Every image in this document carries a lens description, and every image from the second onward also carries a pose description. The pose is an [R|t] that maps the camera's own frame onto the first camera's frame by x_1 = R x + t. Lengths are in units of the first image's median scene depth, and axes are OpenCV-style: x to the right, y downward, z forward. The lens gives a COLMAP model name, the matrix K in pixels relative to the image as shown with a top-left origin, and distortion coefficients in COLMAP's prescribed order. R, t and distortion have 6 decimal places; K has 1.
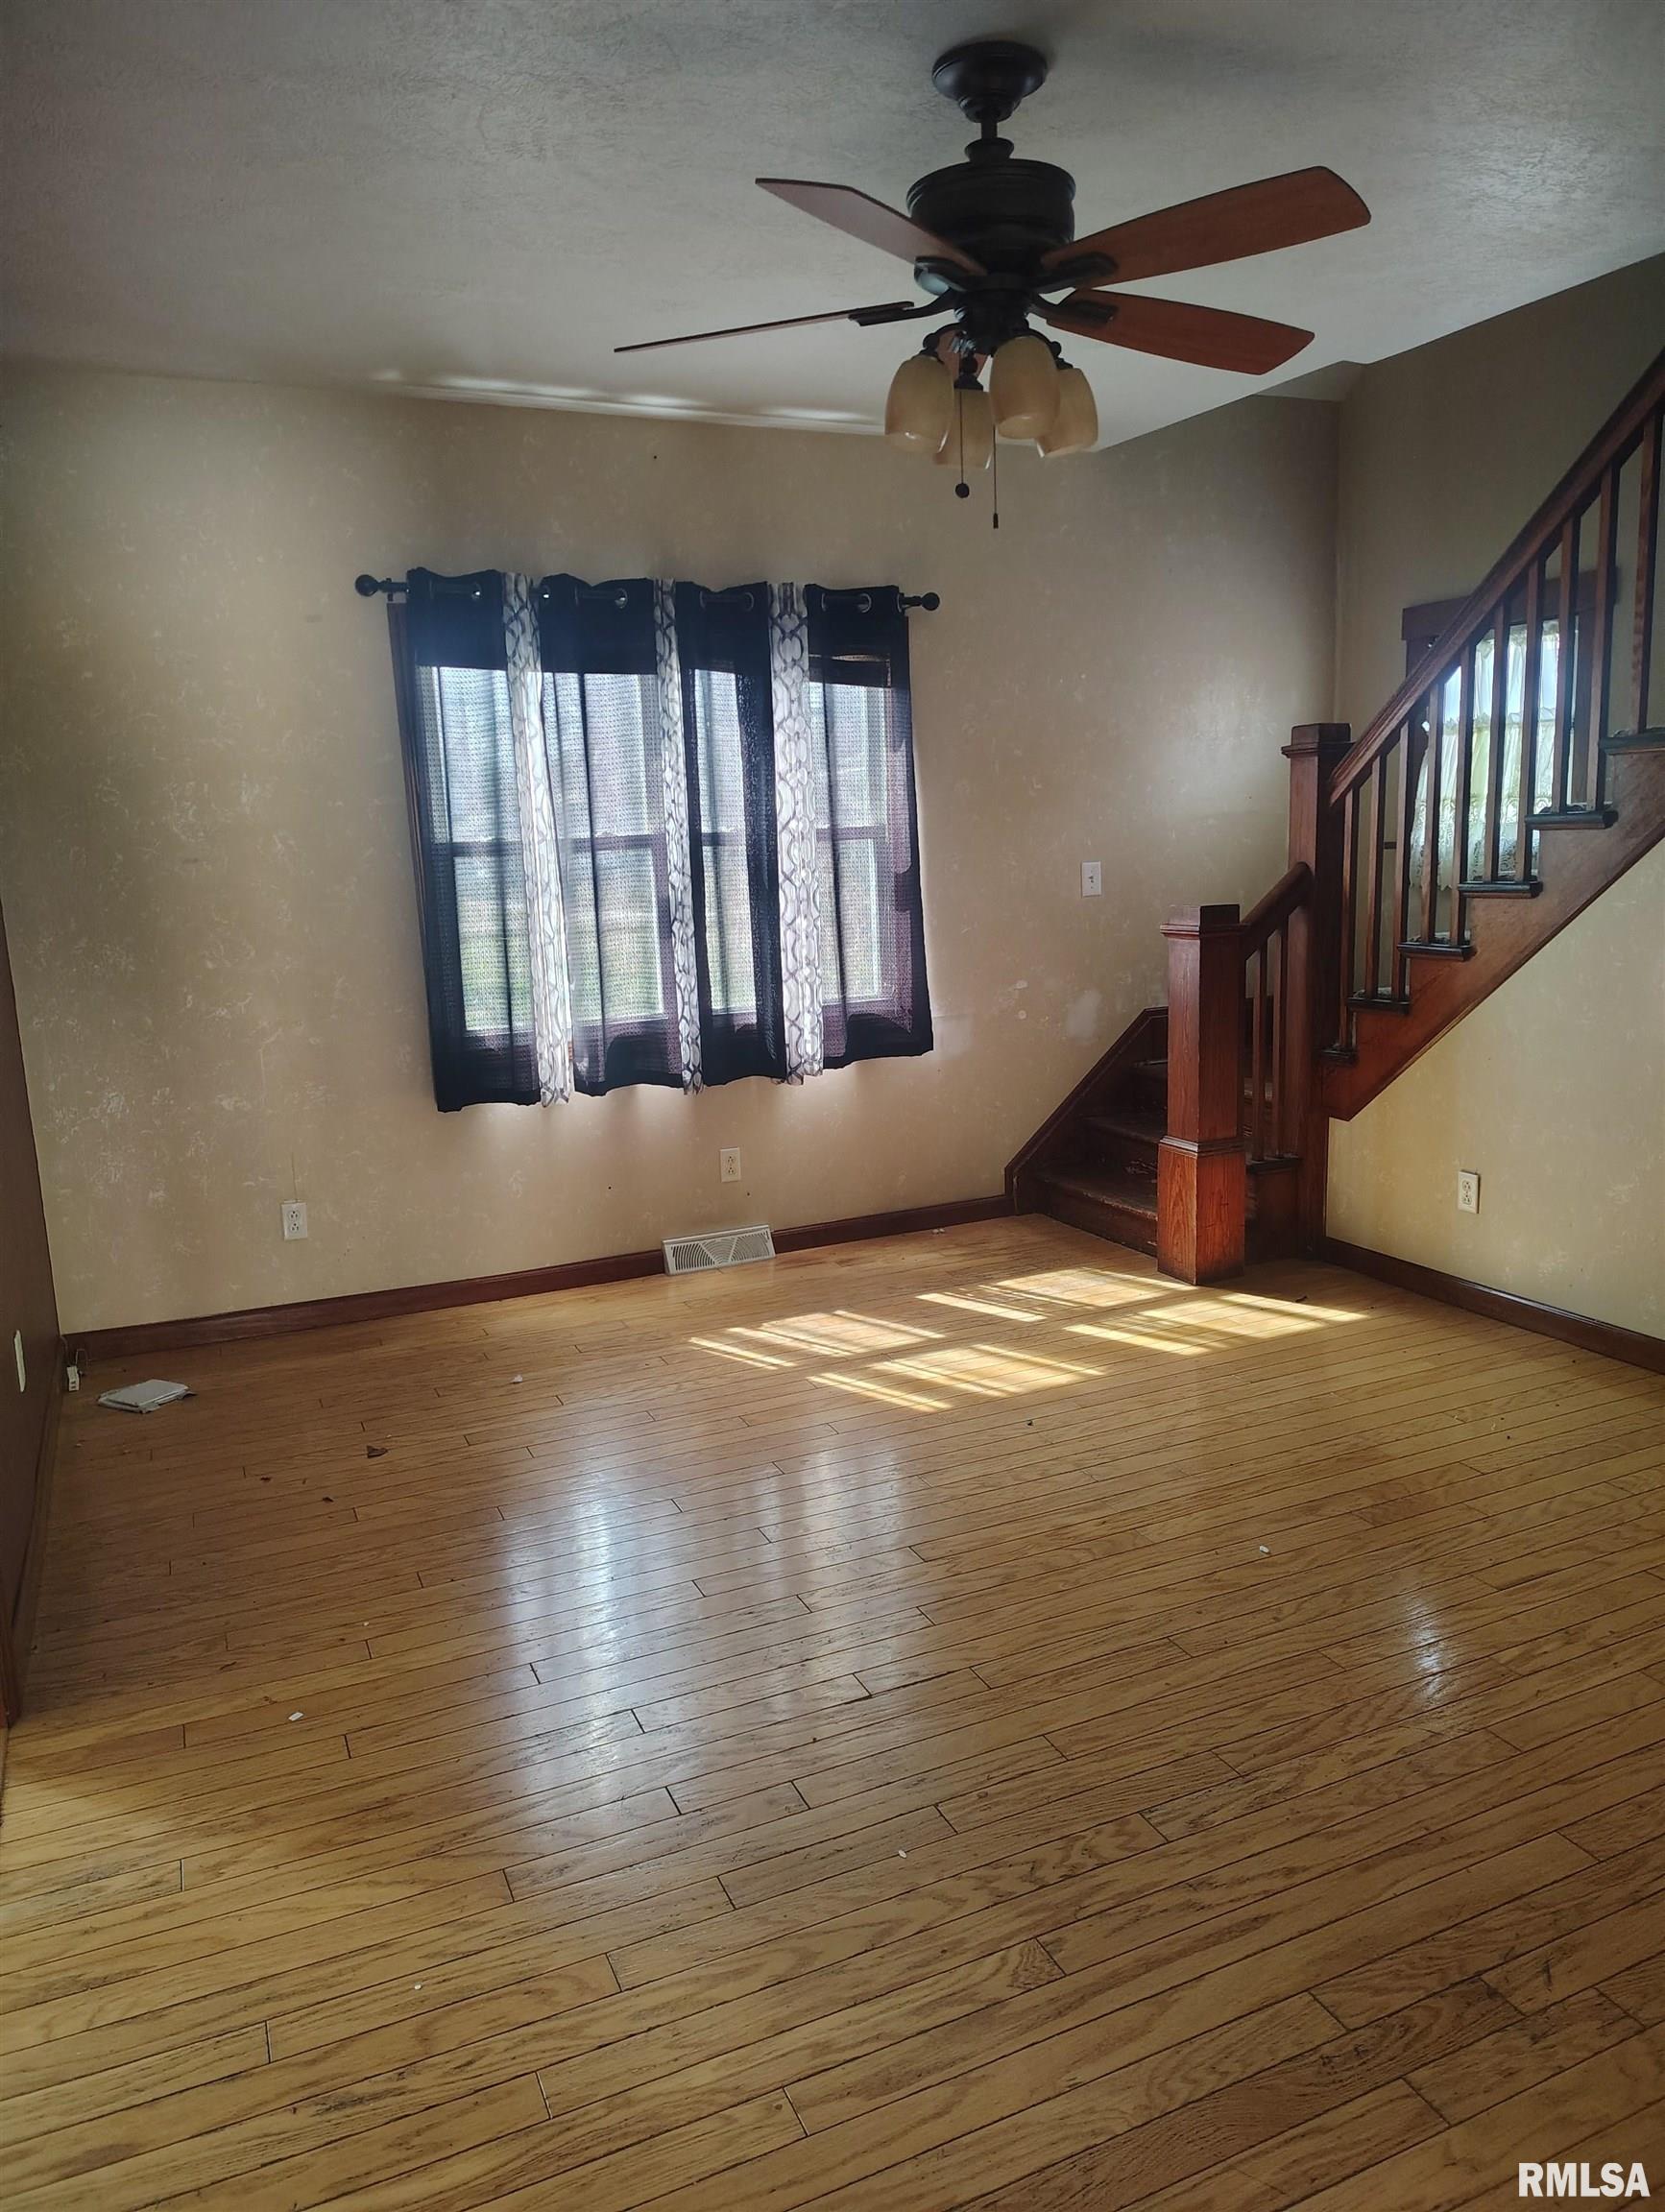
lens RADIAL K [[1586.2, 0, 821.1], [0, 1586.2, 1118.1], [0, 0, 1]] dist [-0.001215, -0.008647]
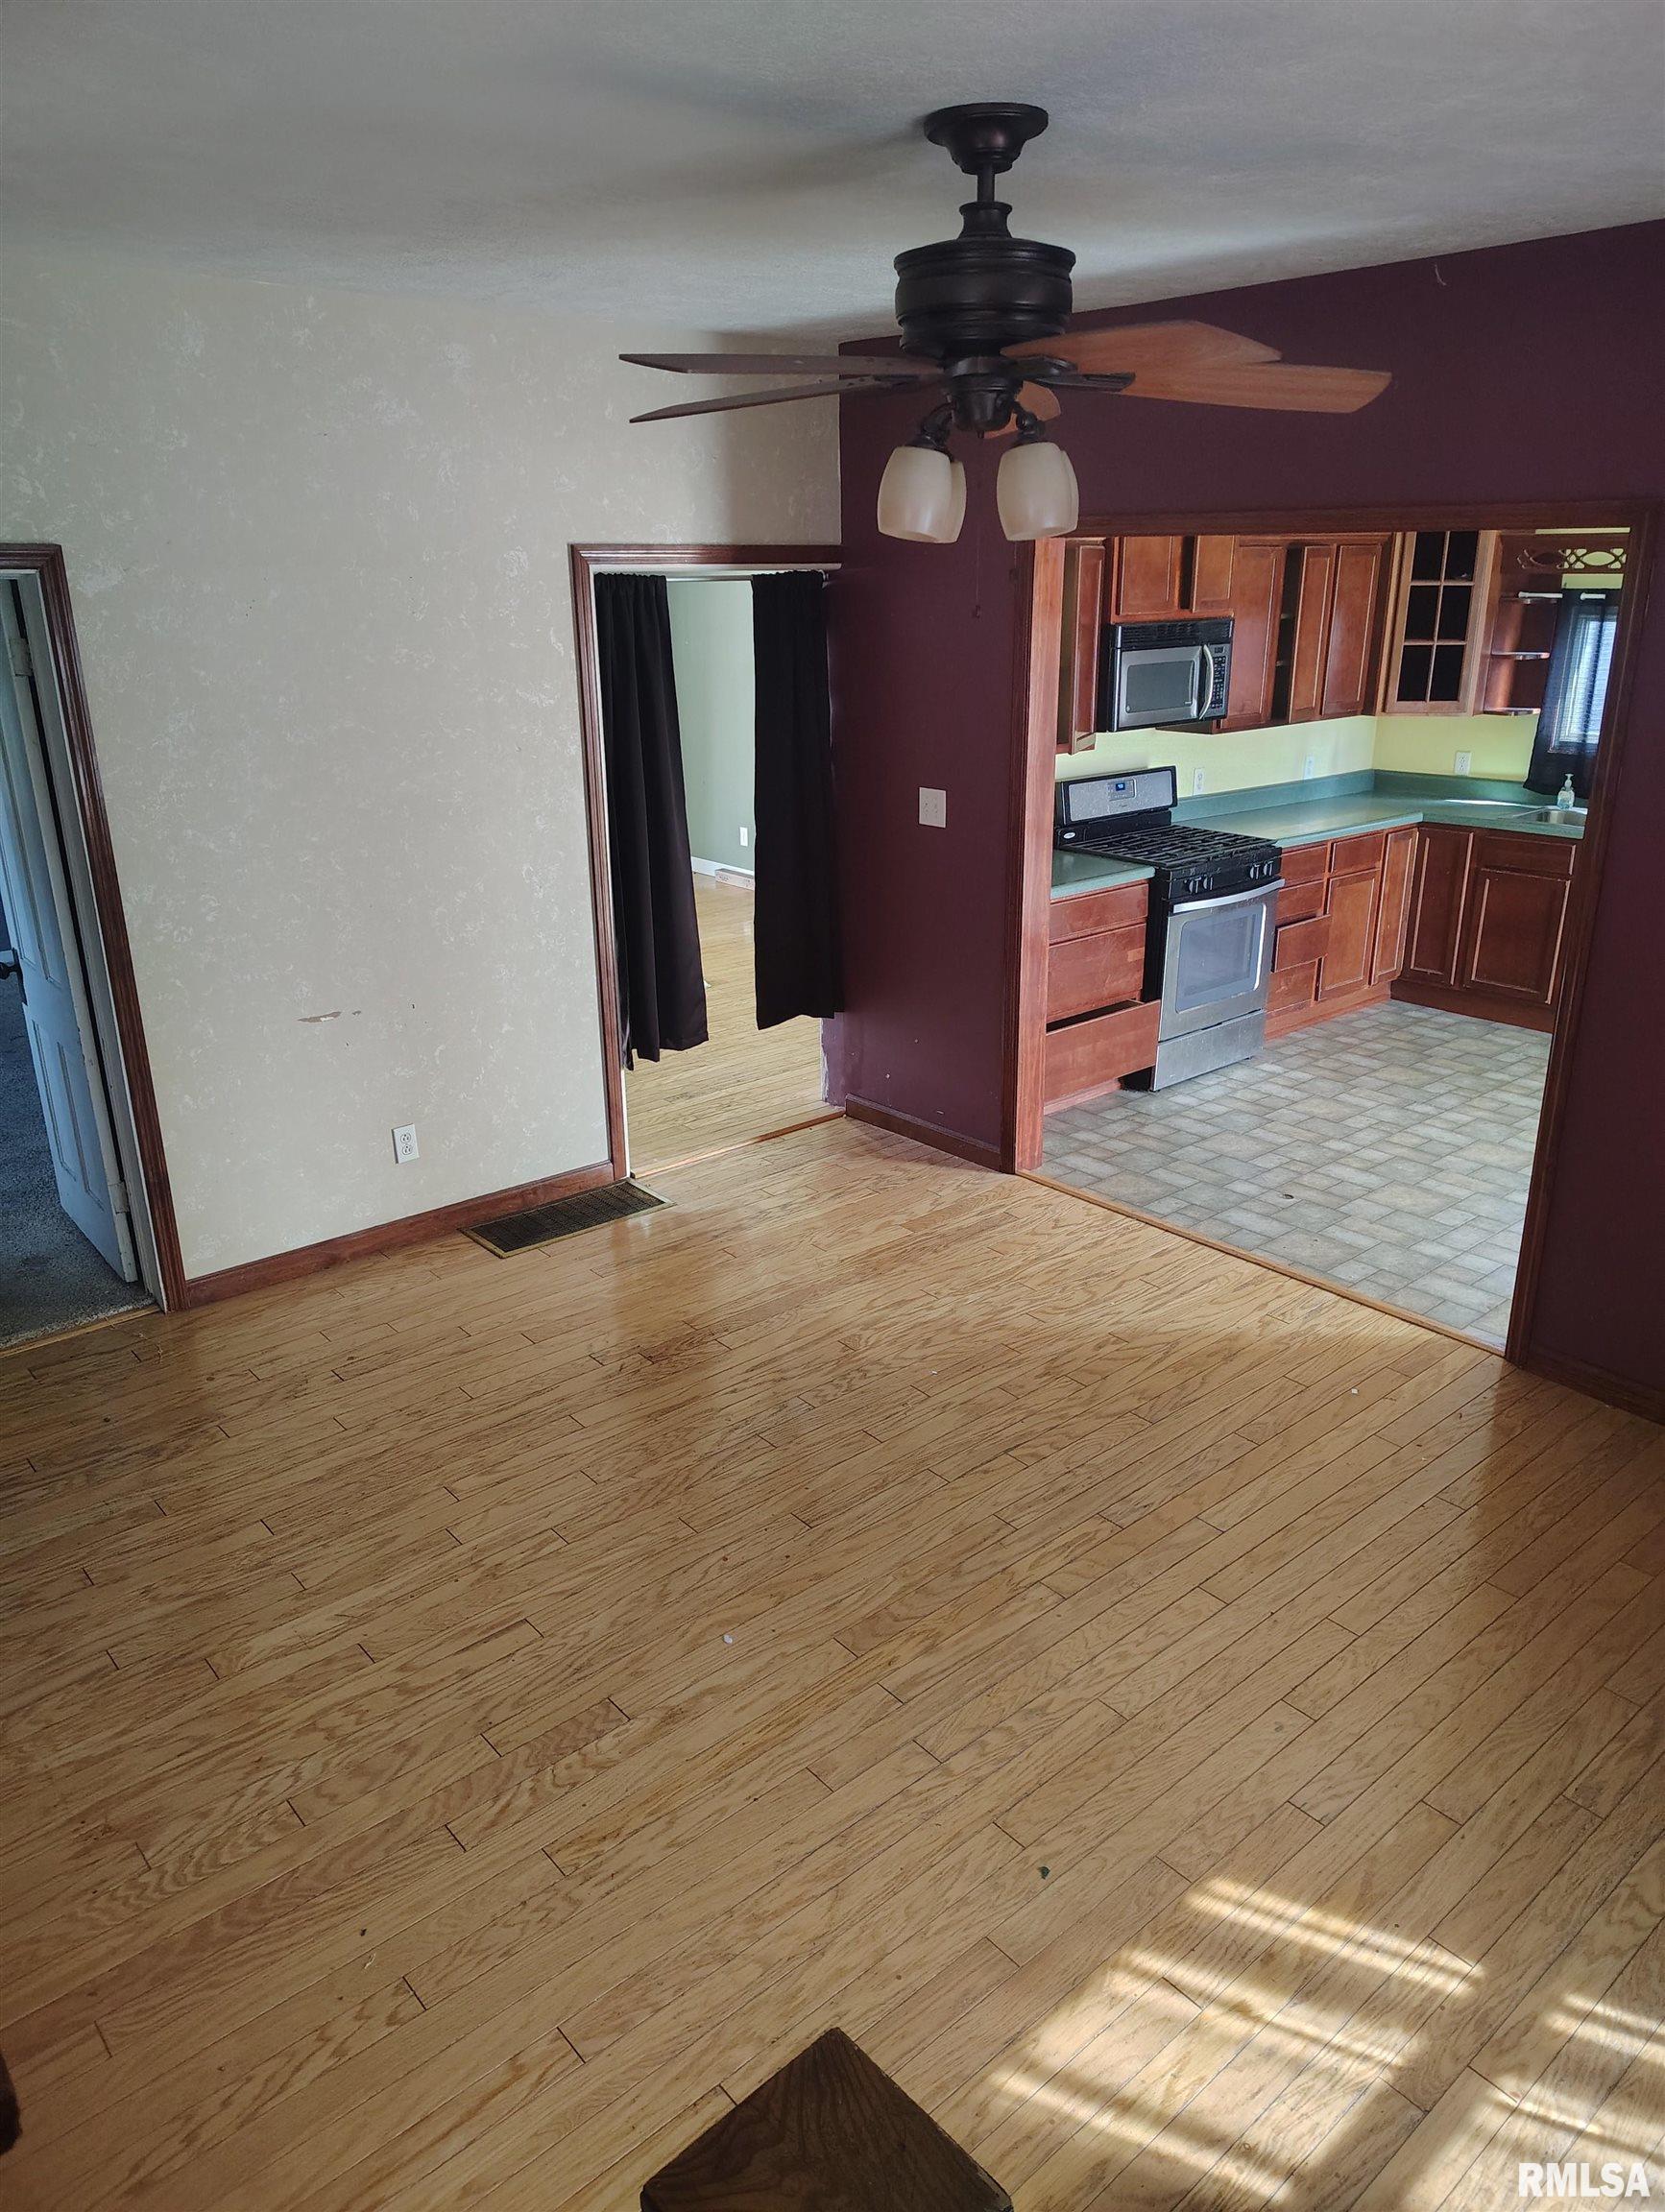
lens RADIAL K [[1503.6, 0, 821.7], [0, 1503.6, 1135.9], [0, 0, 1]] dist [0.070743, -0.121419]
pose [[-0.959255, 0.140577, -0.245088, 0.475889], [-0.005915, 0.857257, 0.514855, -0.570396], [0.282480, 0.495327, -0.821496, 1.890595]]
